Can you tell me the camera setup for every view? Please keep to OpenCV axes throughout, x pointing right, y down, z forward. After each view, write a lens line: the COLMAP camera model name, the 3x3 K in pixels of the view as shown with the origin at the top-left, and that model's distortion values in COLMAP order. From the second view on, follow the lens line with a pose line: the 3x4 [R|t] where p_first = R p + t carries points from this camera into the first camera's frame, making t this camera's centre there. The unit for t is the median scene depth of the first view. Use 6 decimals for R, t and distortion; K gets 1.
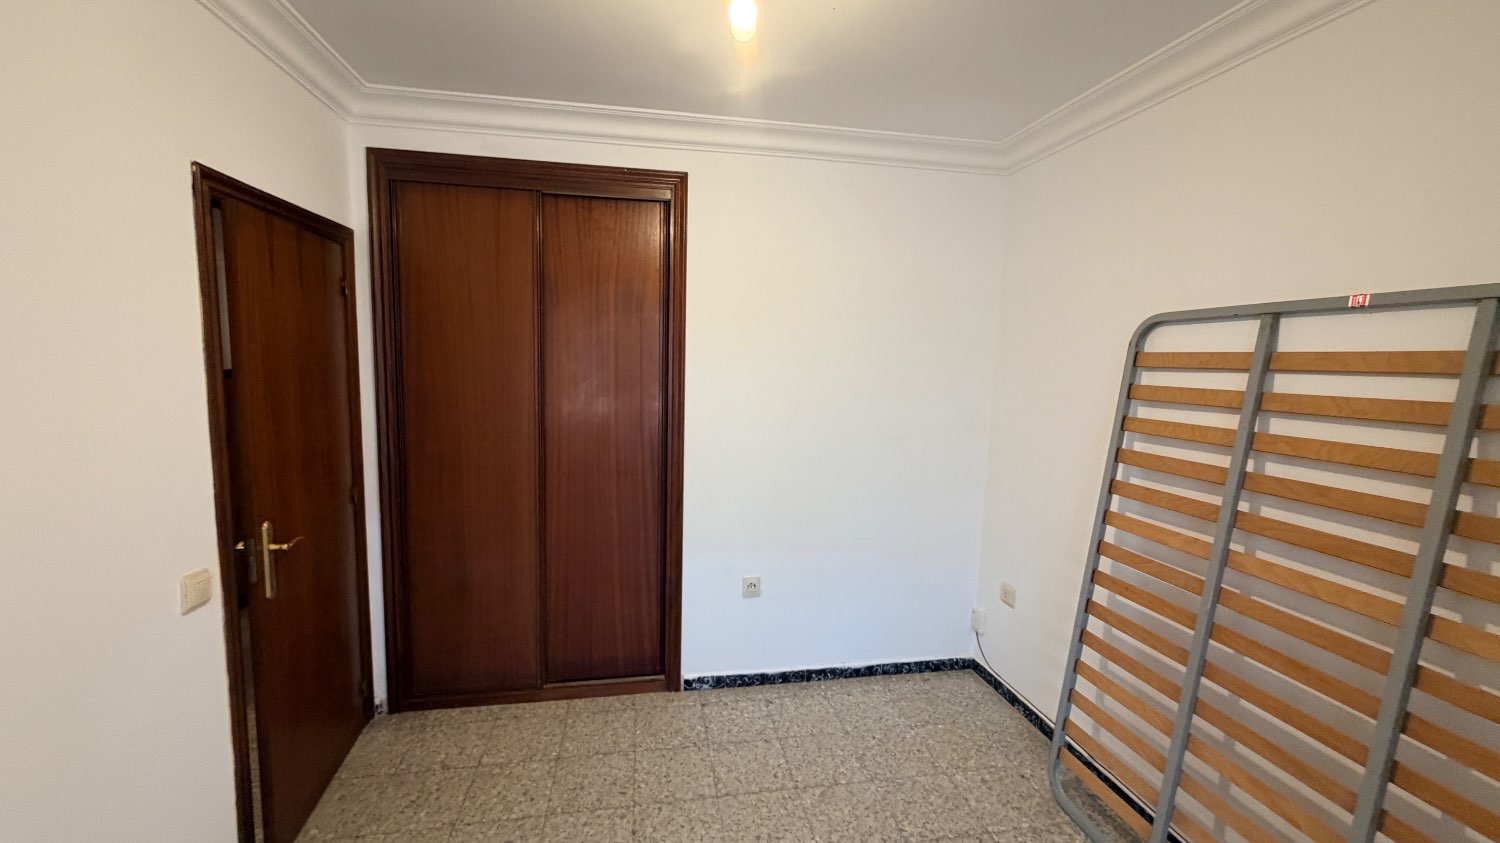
lens RADIAL K [[608.9, 0, 745.9], [0, 608.9, 424.9], [0, 0, 1]] dist [-0.000845, -0.000398]
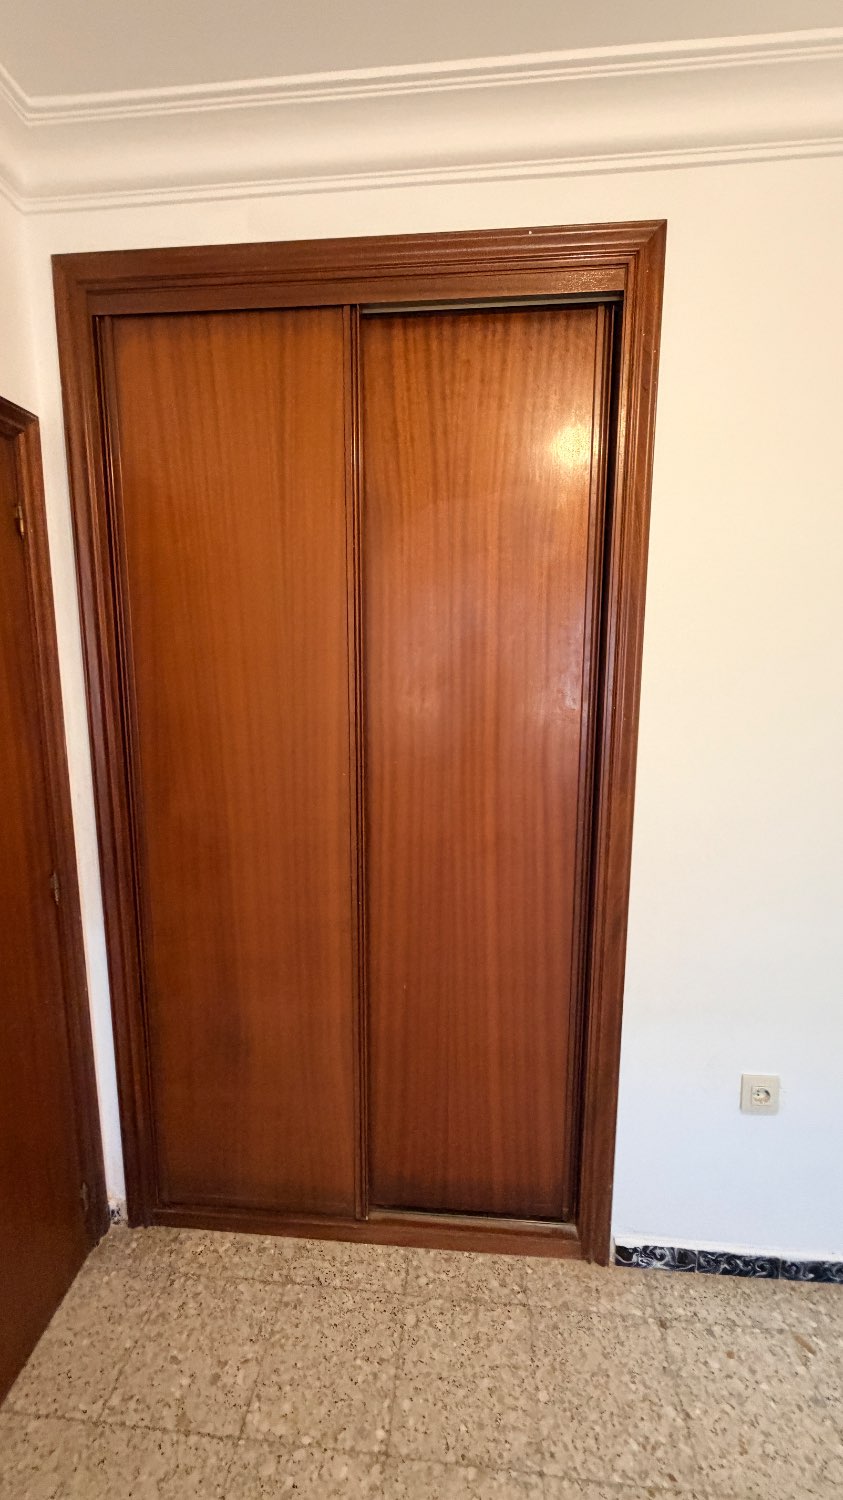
lens RADIAL K [[608.9, 0, 419.9], [0, 608.9, 744.8], [0, 0, 1]] dist [-0.000845, -0.000398]
pose [[0.965632, 0.018009, -0.259288, -0.142434], [-0.005378, 0.998768, 0.049340, -0.045349], [0.259857, -0.046249, 0.964539, 0.481398]]
